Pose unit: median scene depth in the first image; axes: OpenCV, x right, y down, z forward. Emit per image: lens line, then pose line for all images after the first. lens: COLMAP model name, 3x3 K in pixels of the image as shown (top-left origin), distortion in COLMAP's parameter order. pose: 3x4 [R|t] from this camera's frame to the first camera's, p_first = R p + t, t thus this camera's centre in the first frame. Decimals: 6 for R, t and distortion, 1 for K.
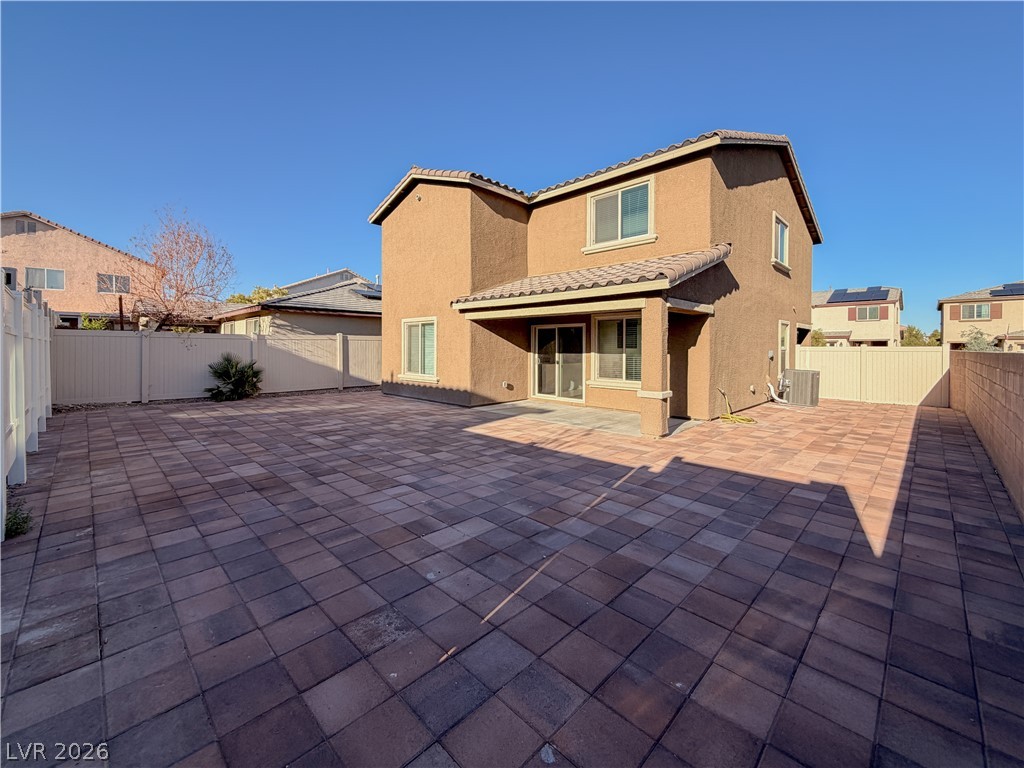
lens RADIAL K [[431.9, 0, 509.6], [0, 431.9, 351.0], [0, 0, 1]] dist [-0.000622, -0.000071]
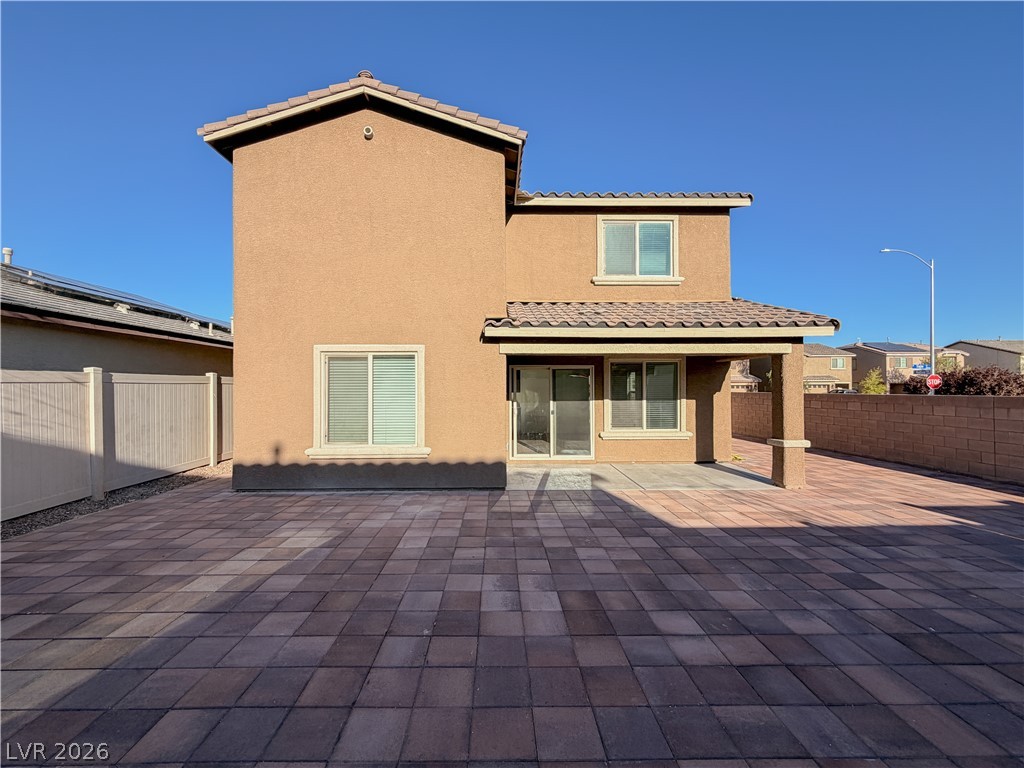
lens RADIAL K [[415.7, 0, 510.1], [0, 415.7, 387.6], [0, 0, 1]] dist [0.001041, -0.000122]
pose [[0.693101, -0.002956, 0.720835, -0.537827], [0.010847, 0.999921, -0.006330, -0.017109], [-0.720759, 0.012206, 0.693078, 0.555136]]
